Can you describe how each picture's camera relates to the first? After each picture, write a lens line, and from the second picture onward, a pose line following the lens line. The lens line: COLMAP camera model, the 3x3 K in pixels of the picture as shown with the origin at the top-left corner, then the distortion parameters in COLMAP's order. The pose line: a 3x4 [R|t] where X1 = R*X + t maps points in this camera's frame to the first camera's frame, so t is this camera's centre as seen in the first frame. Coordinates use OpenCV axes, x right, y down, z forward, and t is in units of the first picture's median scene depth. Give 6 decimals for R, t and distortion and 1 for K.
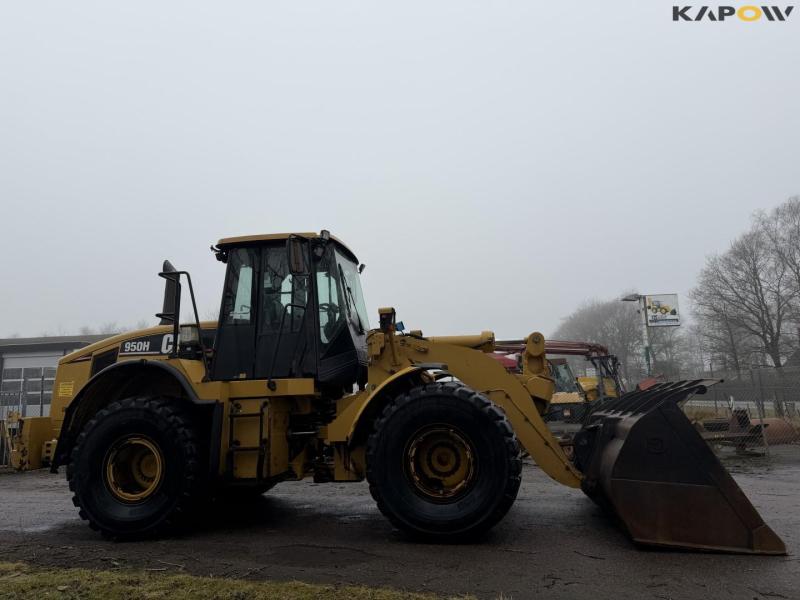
lens RADIAL K [[569.0, 0, 400.0], [0, 569.0, 300.0], [0, 0, 1]] dist [0.058706, -0.057634]
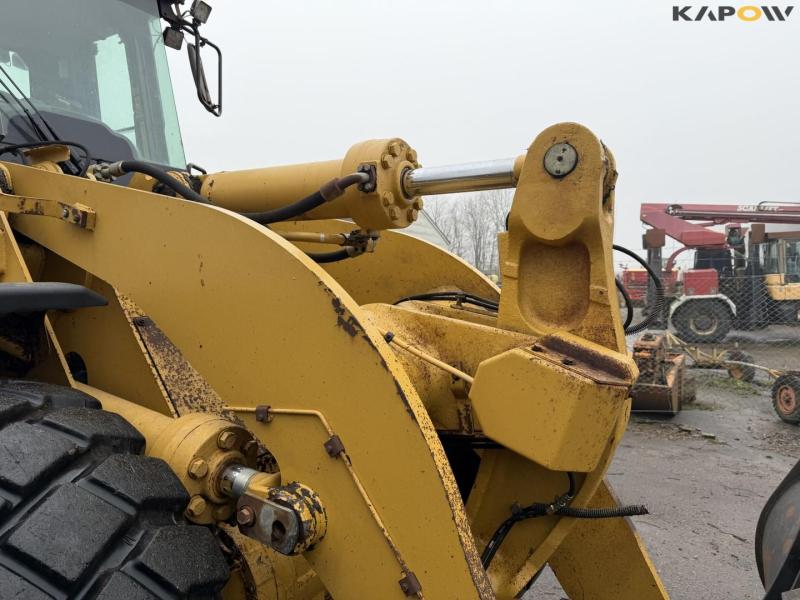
lens RADIAL K [[569.0, 0, 400.0], [0, 569.0, 300.0], [0, 0, 1]] dist [0.058706, -0.057634]
pose [[0.940565, 0.026386, -0.338586, 0.253729], [0.047997, 0.976642, 0.209443, 0.070596], [0.336204, -0.213246, 0.917329, 0.767413]]
